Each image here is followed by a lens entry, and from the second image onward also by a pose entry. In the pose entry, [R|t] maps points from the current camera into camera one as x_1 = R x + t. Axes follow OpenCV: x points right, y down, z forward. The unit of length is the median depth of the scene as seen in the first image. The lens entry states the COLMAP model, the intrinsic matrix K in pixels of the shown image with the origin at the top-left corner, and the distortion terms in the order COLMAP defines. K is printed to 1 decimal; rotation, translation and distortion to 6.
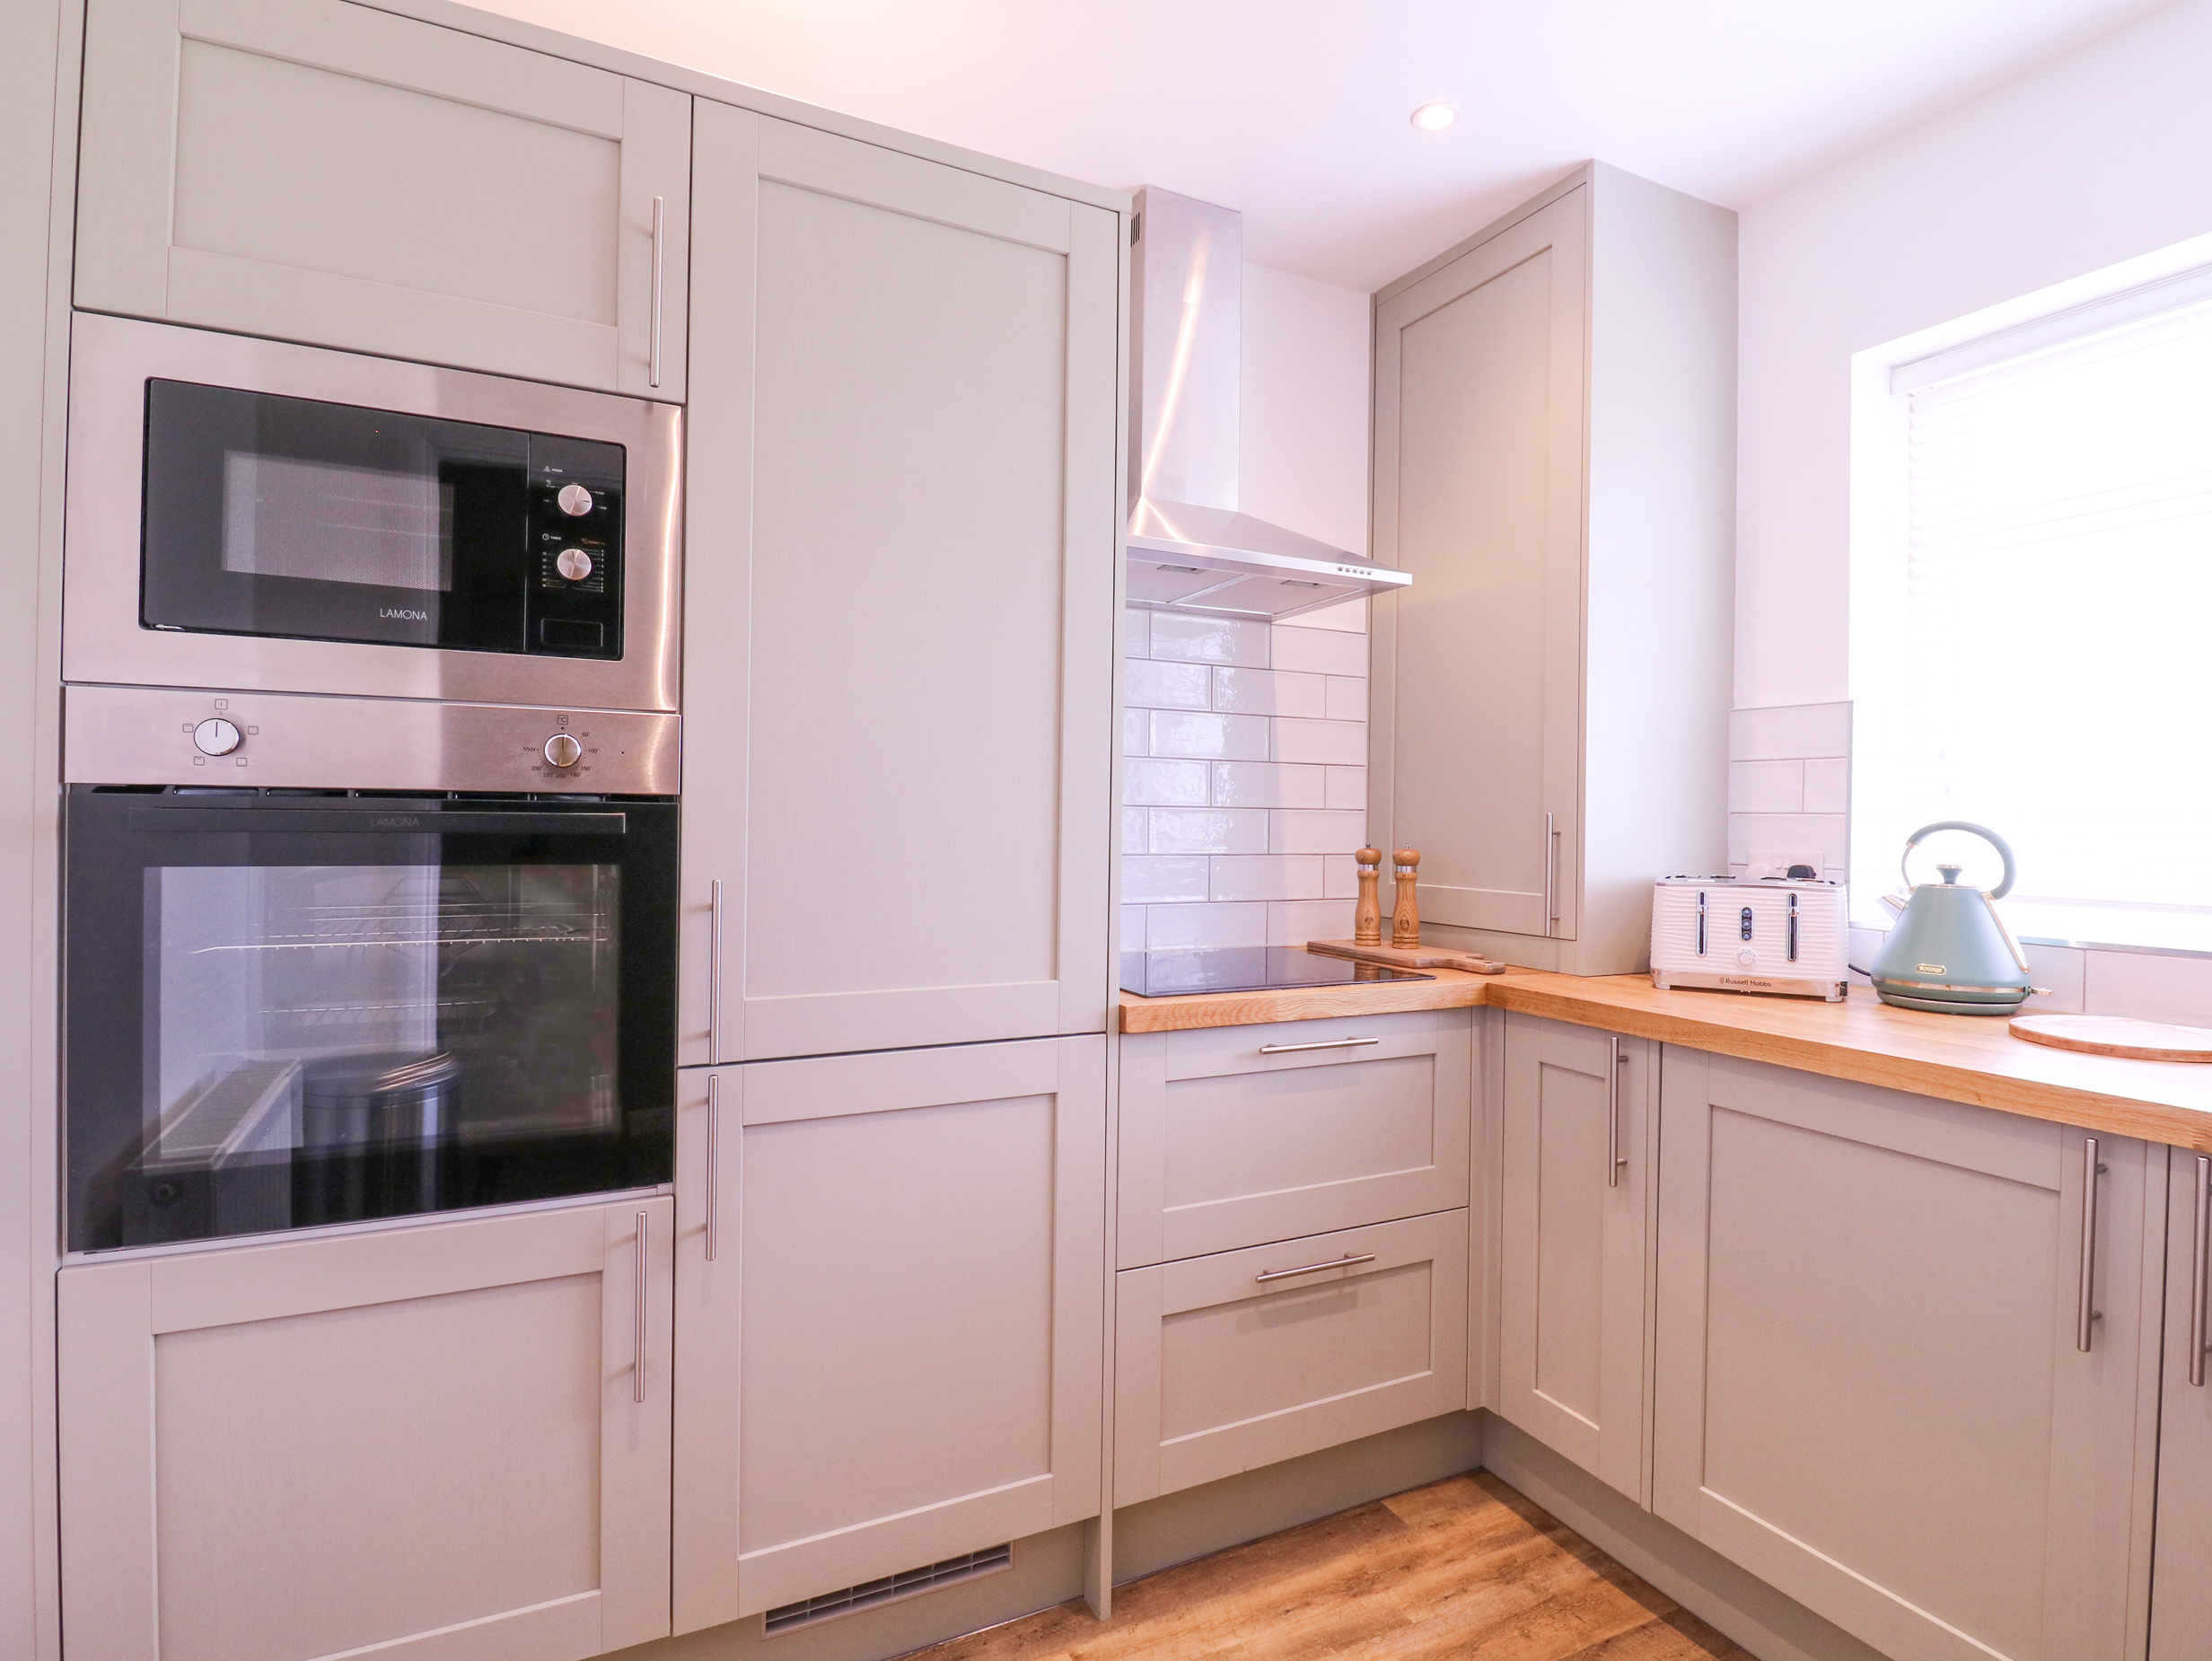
lens RADIAL K [[1157.8, 0, 1105.1], [0, 1157.8, 828.3], [0, 0, 1]] dist [-0.011201, -0.003653]
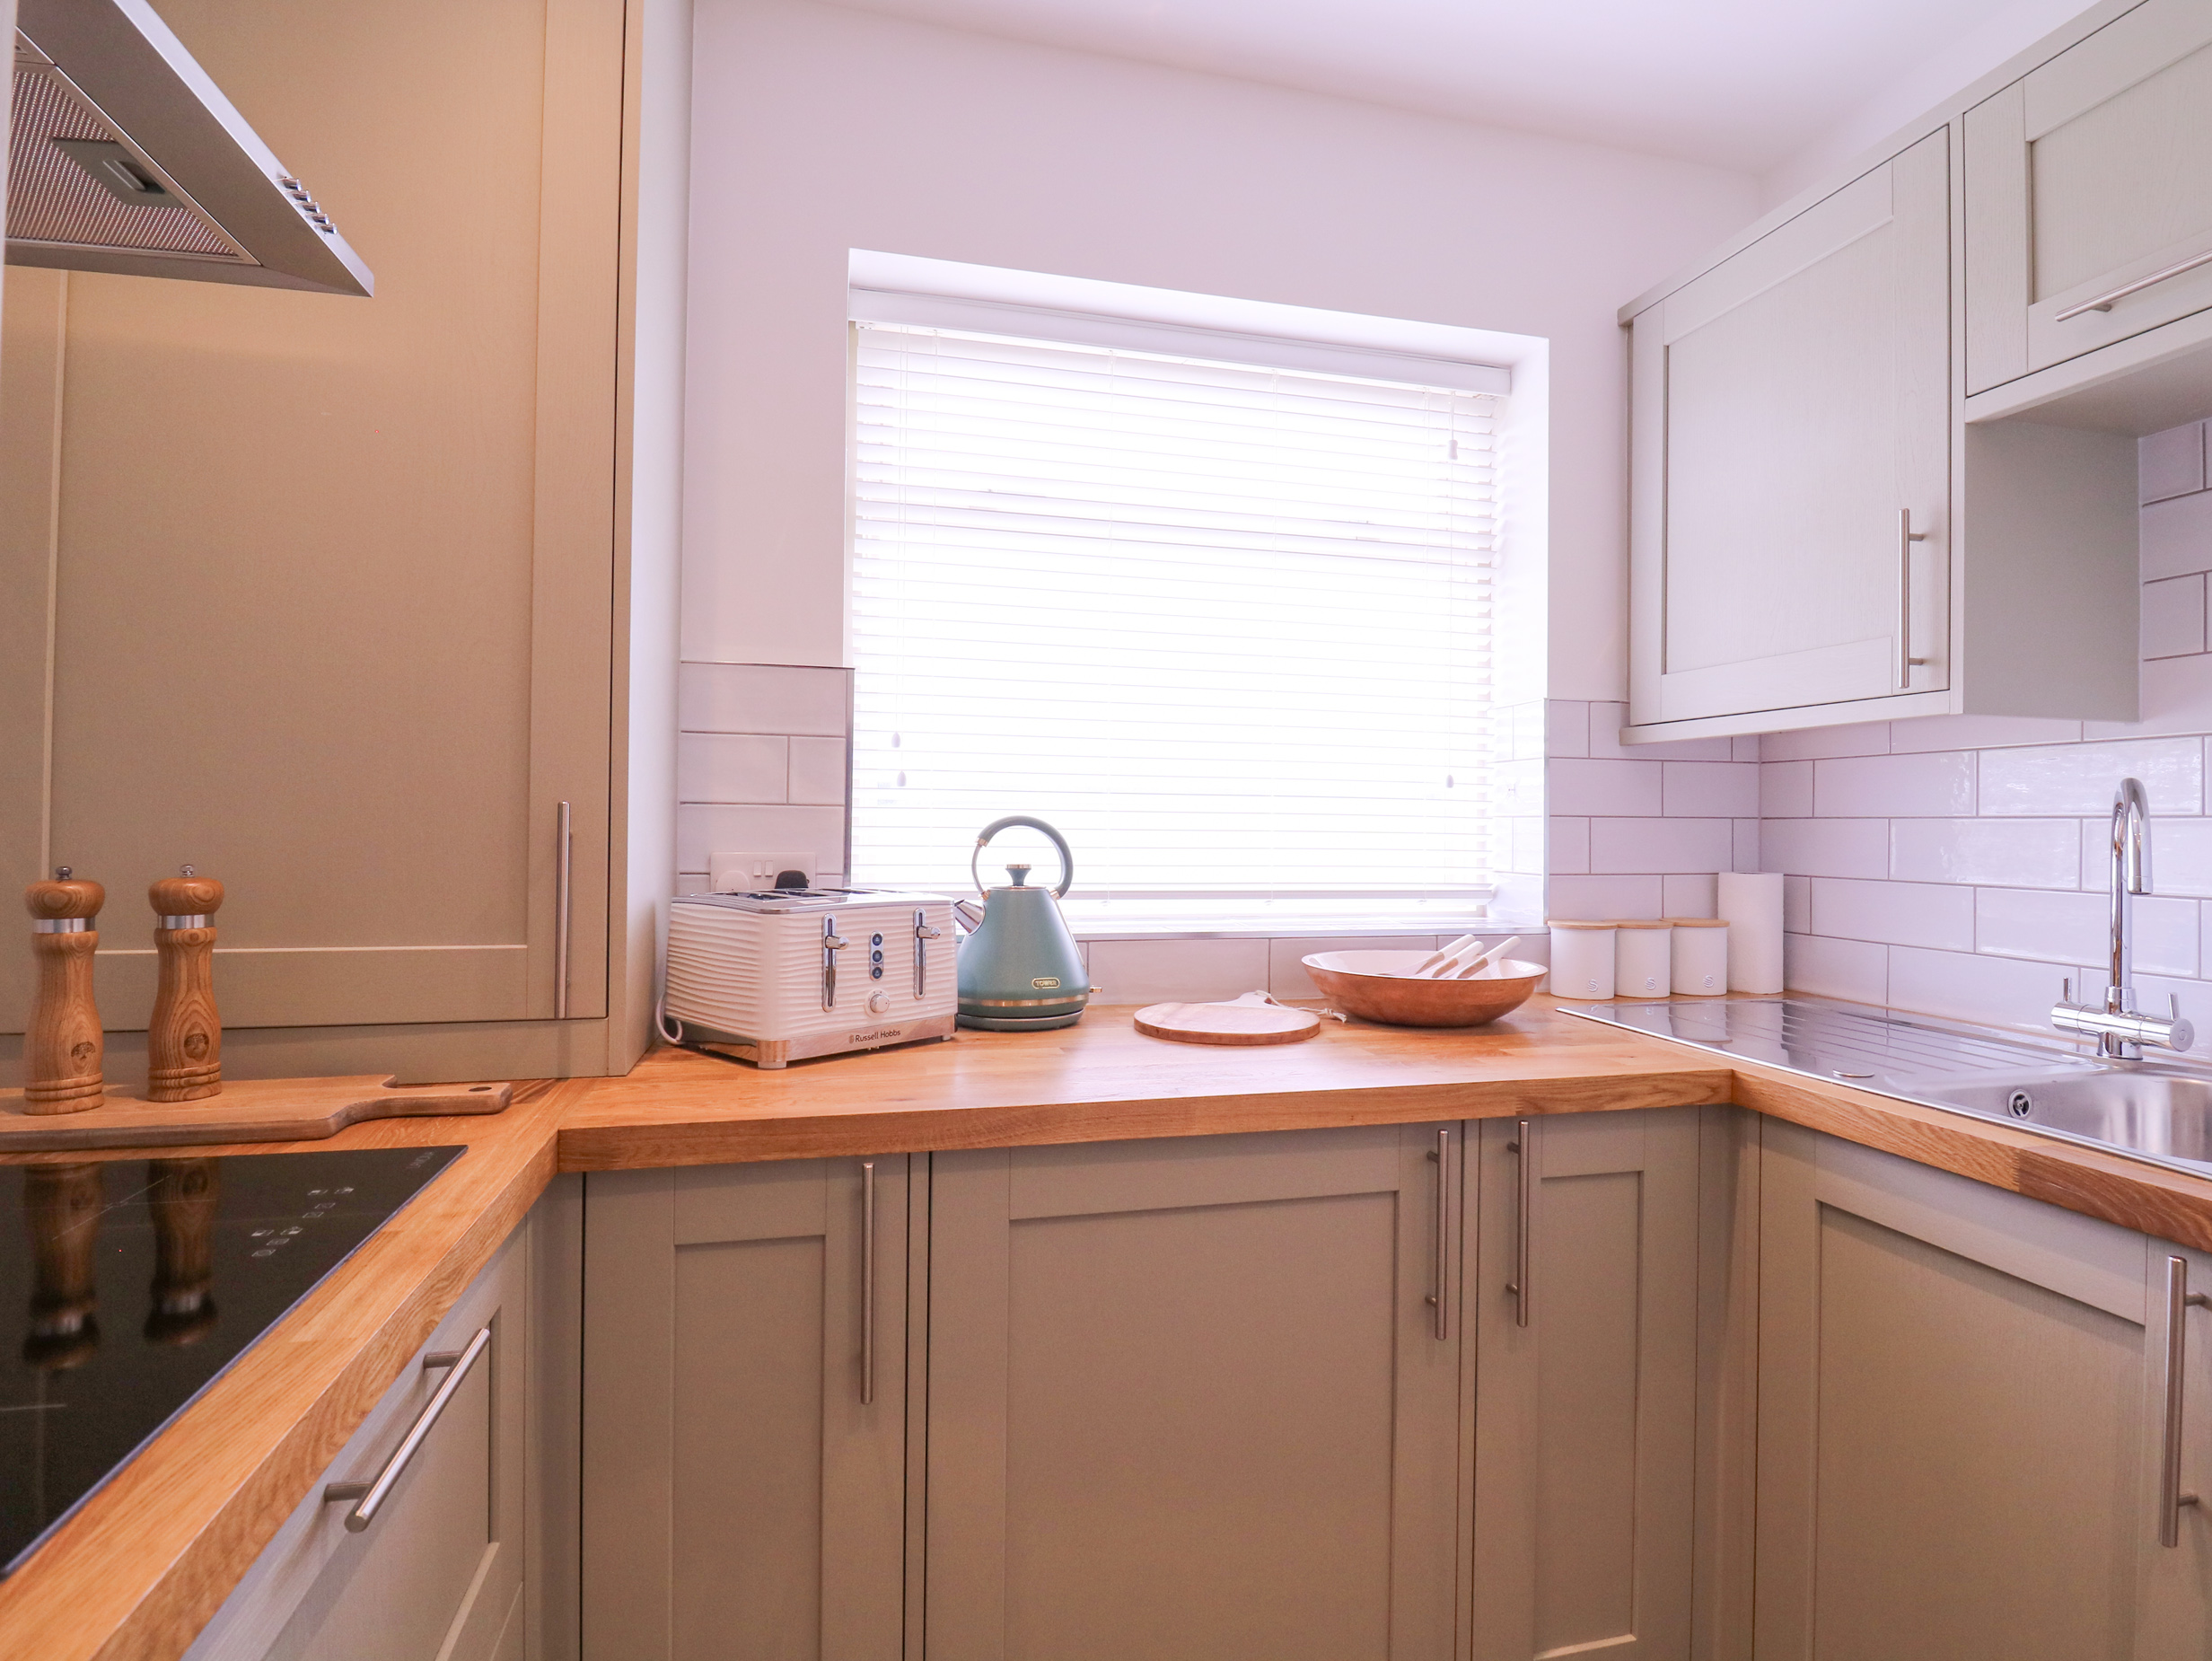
lens RADIAL K [[1157.8, 0, 1115.6], [0, 1157.8, 813.9], [0, 0, 1]] dist [-0.011201, -0.003653]
pose [[0.204780, -0.001018, 0.978808, -0.134748], [0.003013, 0.999995, 0.000409, -0.007304], [-0.978803, 0.002865, 0.204782, 0.717760]]
